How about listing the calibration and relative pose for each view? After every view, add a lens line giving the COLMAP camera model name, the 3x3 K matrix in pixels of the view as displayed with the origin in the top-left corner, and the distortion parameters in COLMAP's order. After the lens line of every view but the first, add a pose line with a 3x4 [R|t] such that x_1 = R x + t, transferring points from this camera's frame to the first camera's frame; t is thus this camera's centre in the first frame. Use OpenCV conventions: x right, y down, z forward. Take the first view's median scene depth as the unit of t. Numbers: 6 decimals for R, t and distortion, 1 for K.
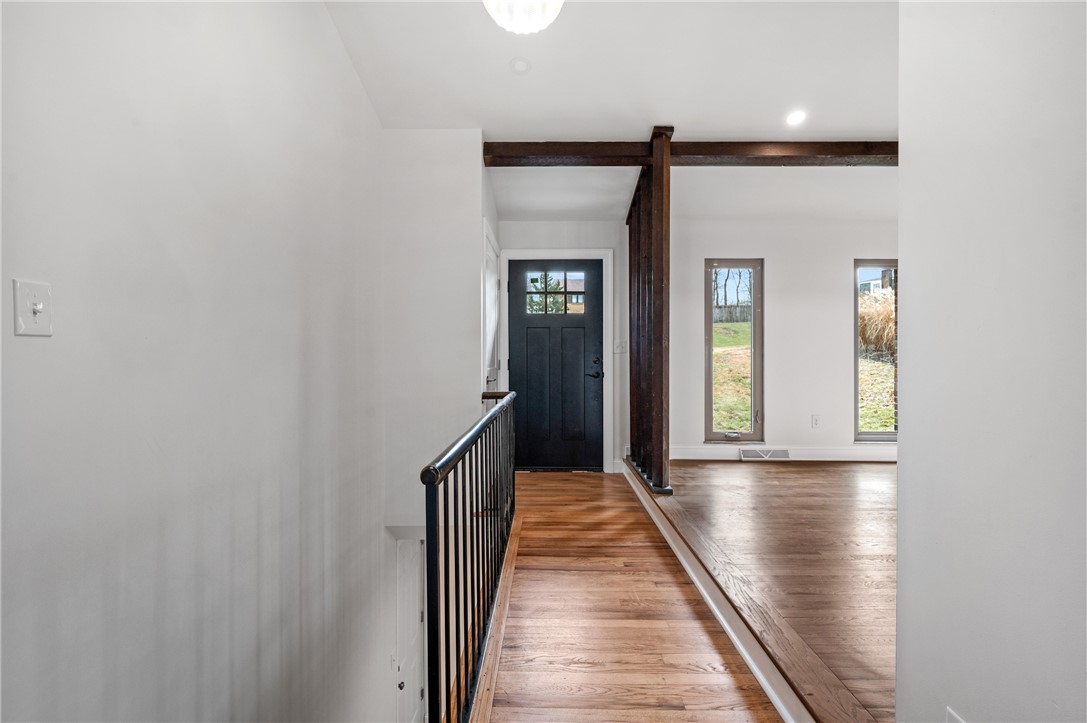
lens RADIAL K [[483.0, 0, 543.5], [0, 483.0, 361.5], [0, 0, 1]] dist [0.001544, 0.000143]
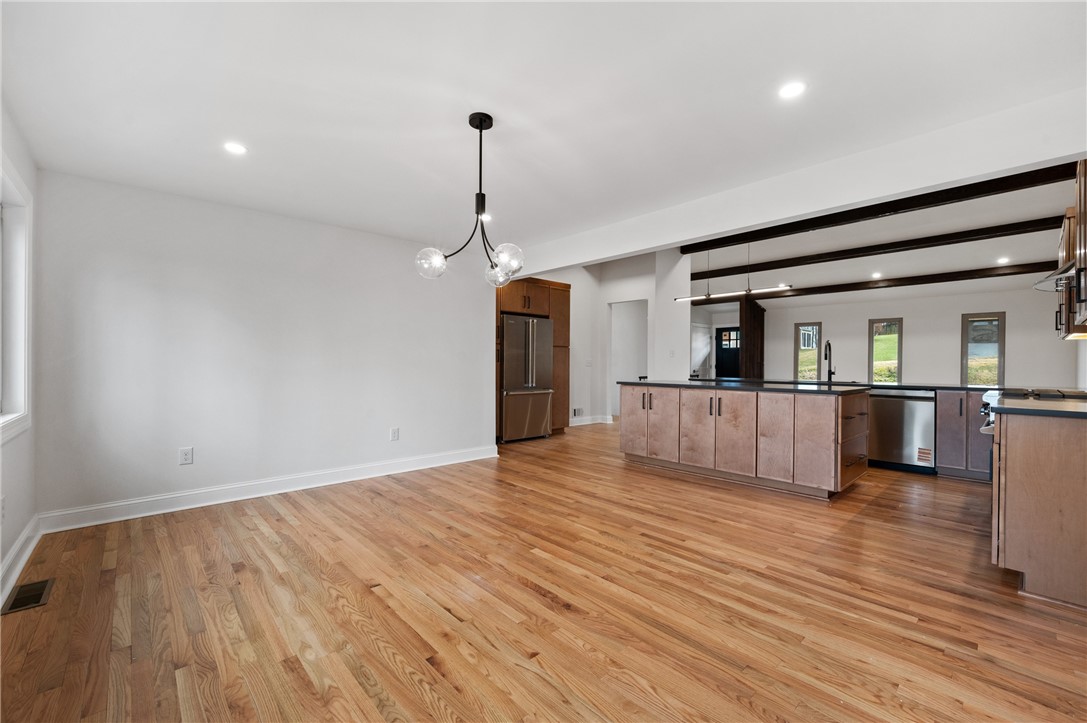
lens RADIAL K [[447.6, 0, 542.0], [0, 447.6, 365.4], [0, 0, 1]] dist [-0.000759, -0.000072]
pose [[0.685343, 0.007925, -0.728177, 1.105508], [-0.008033, 0.999962, 0.003322, -0.001277], [0.728176, 0.003573, 0.685381, -1.459506]]
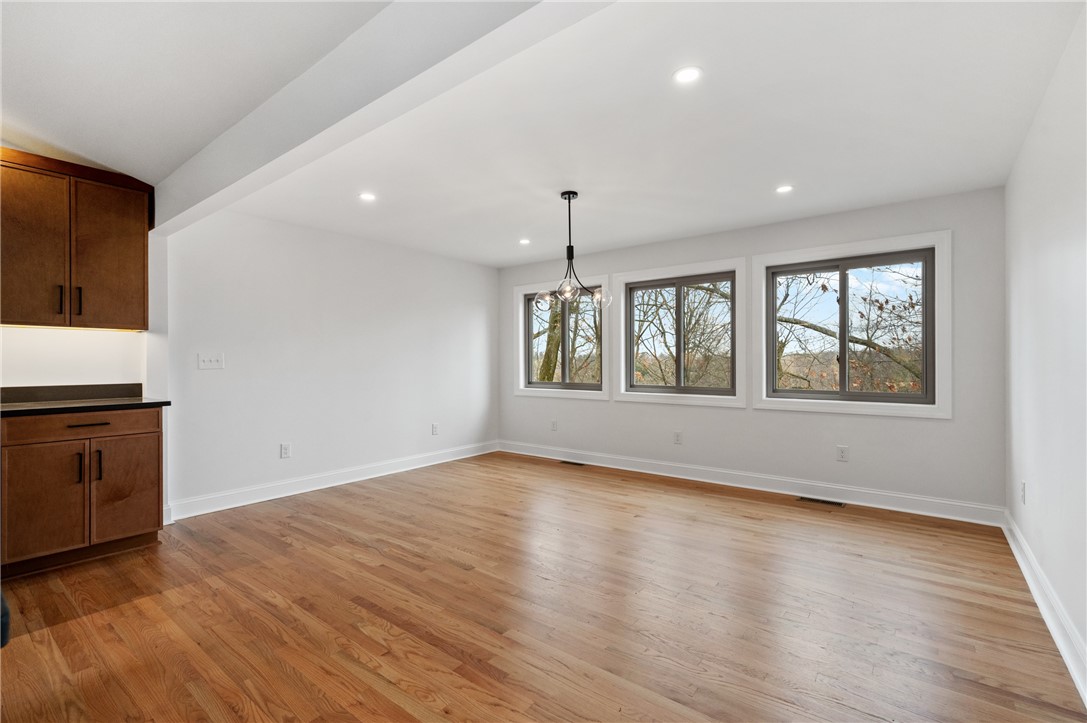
lens RADIAL K [[483.0, 0, 543.5], [0, 483.0, 361.5], [0, 0, 1]] dist [0.001544, 0.000143]
pose [[-0.796046, 0.005349, 0.605213, 0.281926], [0.006303, 0.999980, -0.000548, -0.008781], [-0.605203, 0.003378, -0.796064, -0.553269]]
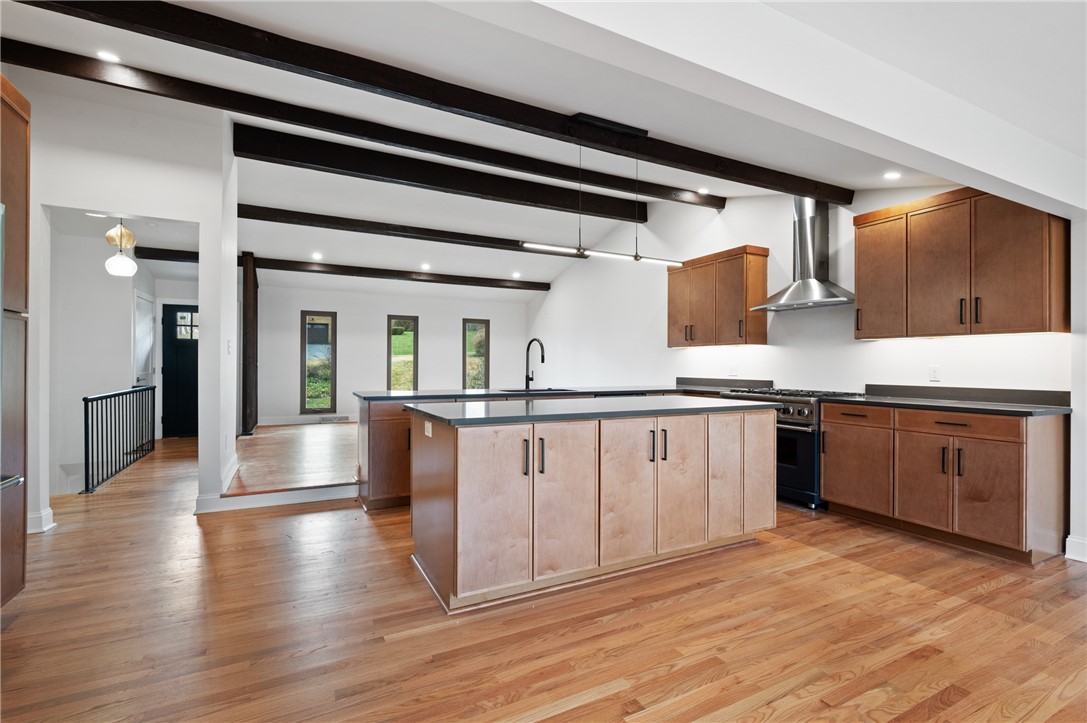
lens RADIAL K [[491.2, 0, 544.9], [0, 491.2, 363.9], [0, 0, 1]] dist [0.000255, 0.000188]
pose [[0.883520, 0.006602, 0.468346, 0.283713], [-0.004194, 0.999972, -0.006186, -0.009370], [-0.468374, 0.003501, 0.883523, -1.021140]]
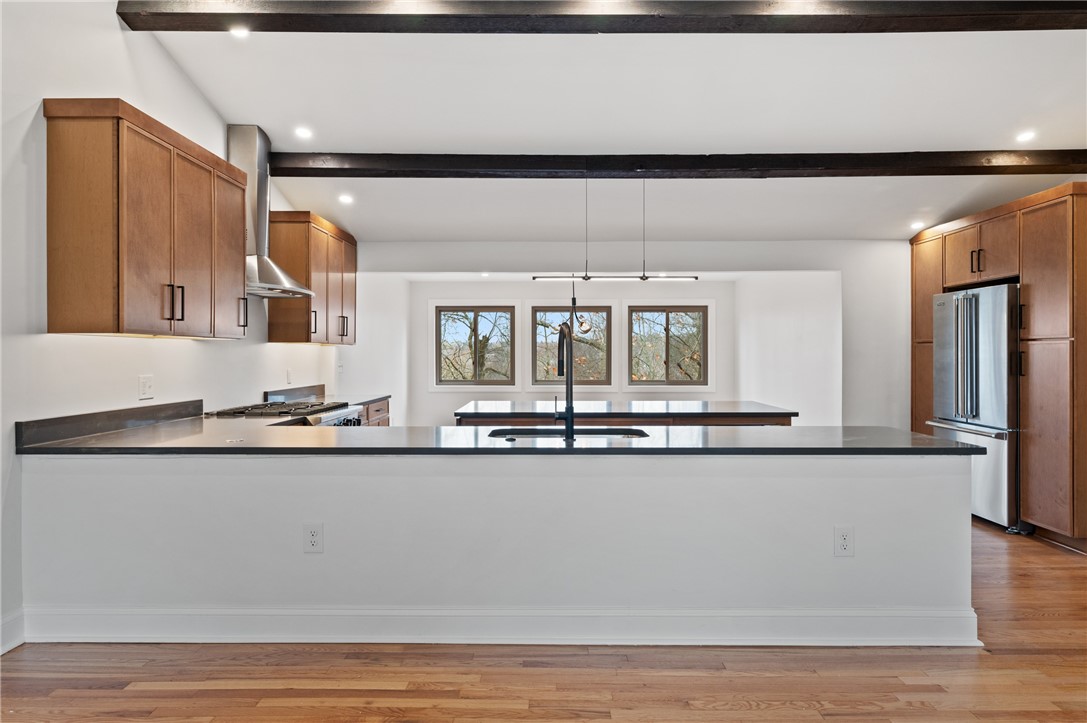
lens RADIAL K [[668.0, 0, 540.3], [0, 668.0, 358.3], [0, 0, 1]] dist [-0.002124, -0.001335]
pose [[-0.999995, 0.003088, 0.000197, 0.784791], [0.003090, 0.999957, 0.008793, -0.042771], [-0.000170, 0.008794, -0.999961, 0.575192]]
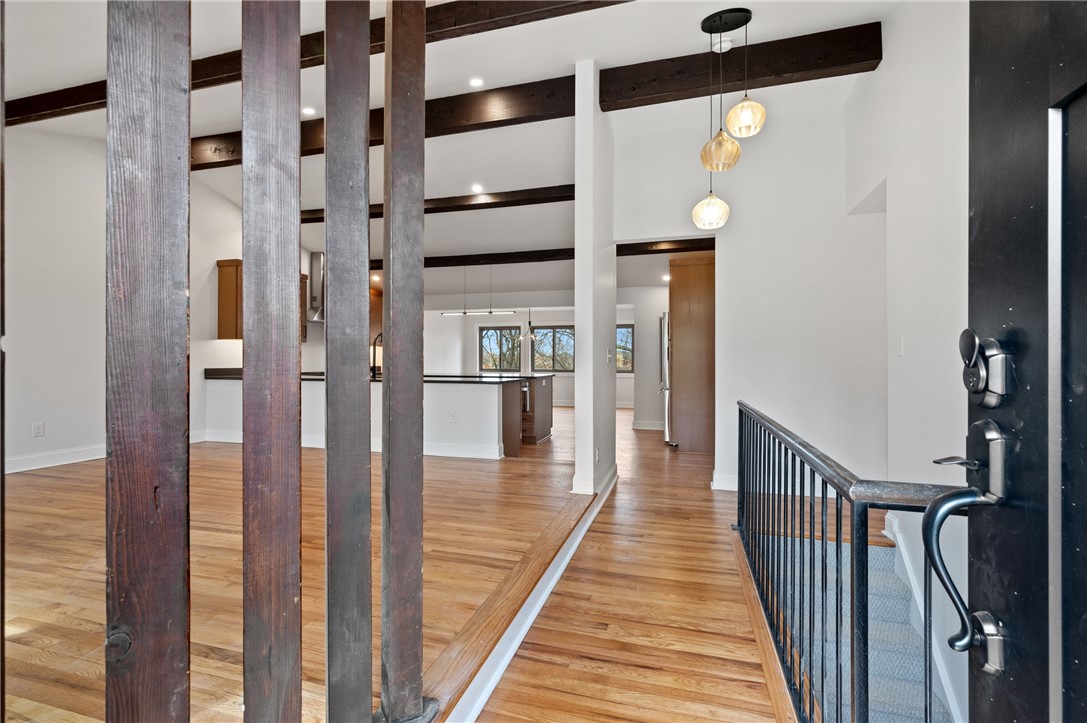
lens RADIAL K [[483.0, 0, 543.5], [0, 483.0, 361.5], [0, 0, 1]] dist [0.001544, 0.000143]
pose [[-0.964502, -0.000212, 0.264076, 0.033680], [0.001223, 0.999985, 0.005268, -0.007870], [-0.264073, 0.005404, -0.964487, 0.998755]]
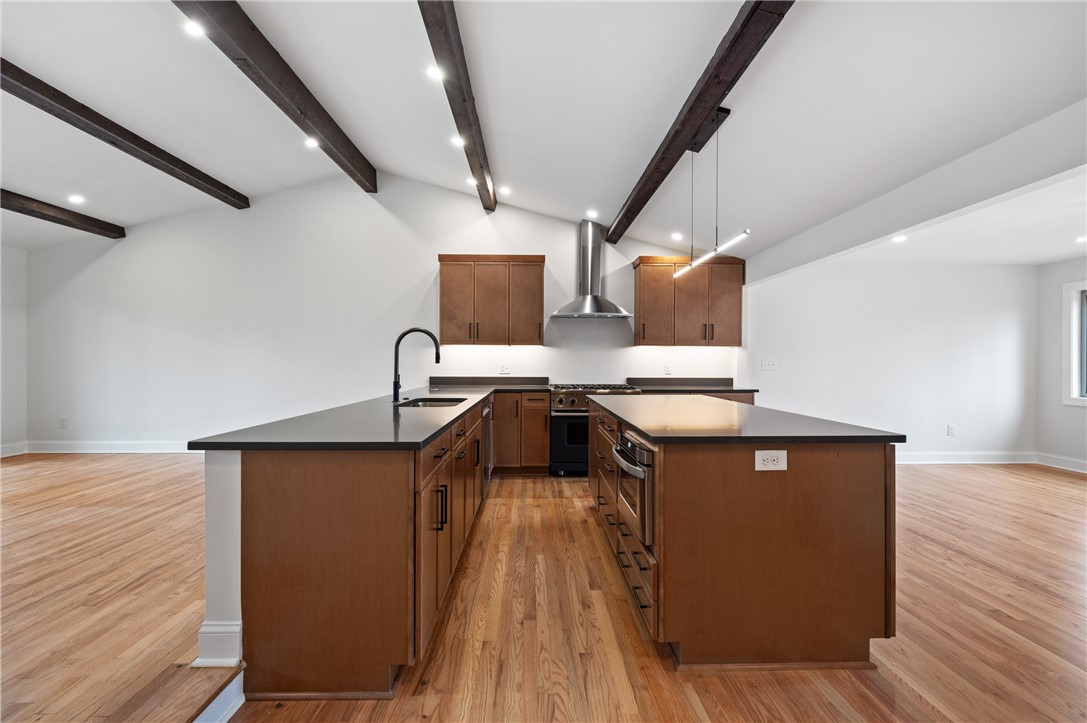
lens RADIAL K [[468.7, 0, 545.0], [0, 468.7, 364.1], [0, 0, 1]] dist [0.000303, 0.000275]
pose [[-0.035158, -0.004646, 0.999371, 0.044462], [-0.000698, 0.999989, 0.004625, -0.020295], [-0.999382, -0.000535, -0.035161, -0.249925]]
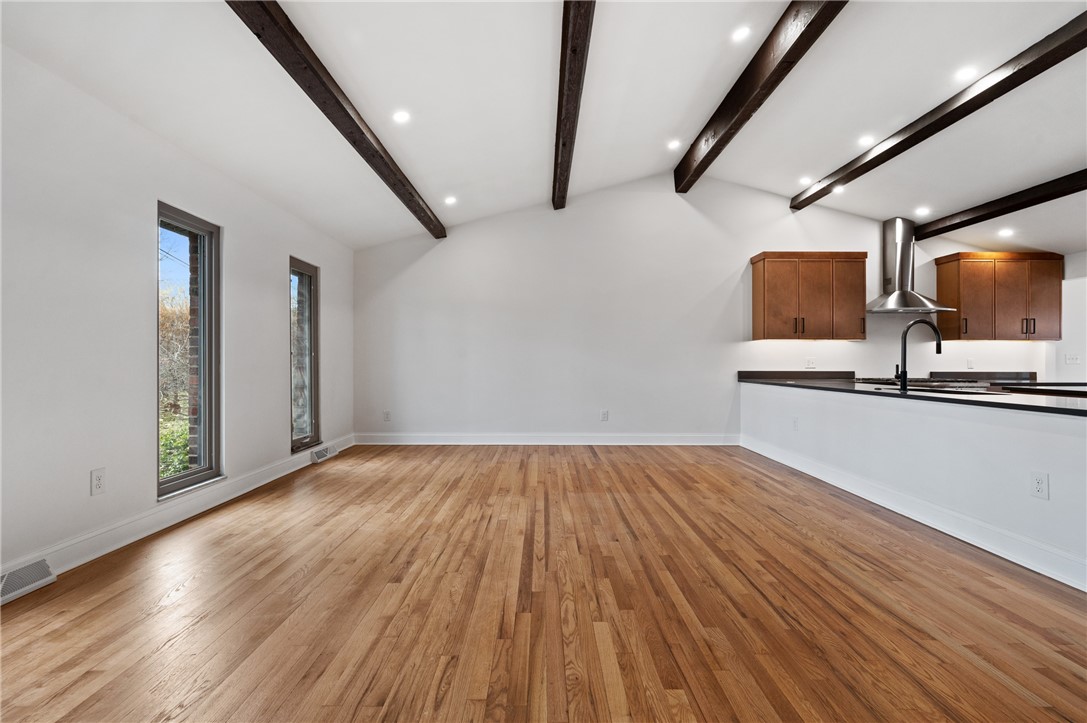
lens RADIAL K [[461.1, 0, 545.7], [0, 461.1, 362.5], [0, 0, 1]] dist [-0.000095, 0.000262]
pose [[-0.017424, 0.001050, 0.999848, 0.052169], [0.001580, 0.999998, -0.001023, -0.004796], [-0.999847, 0.001562, -0.017426, 0.515735]]
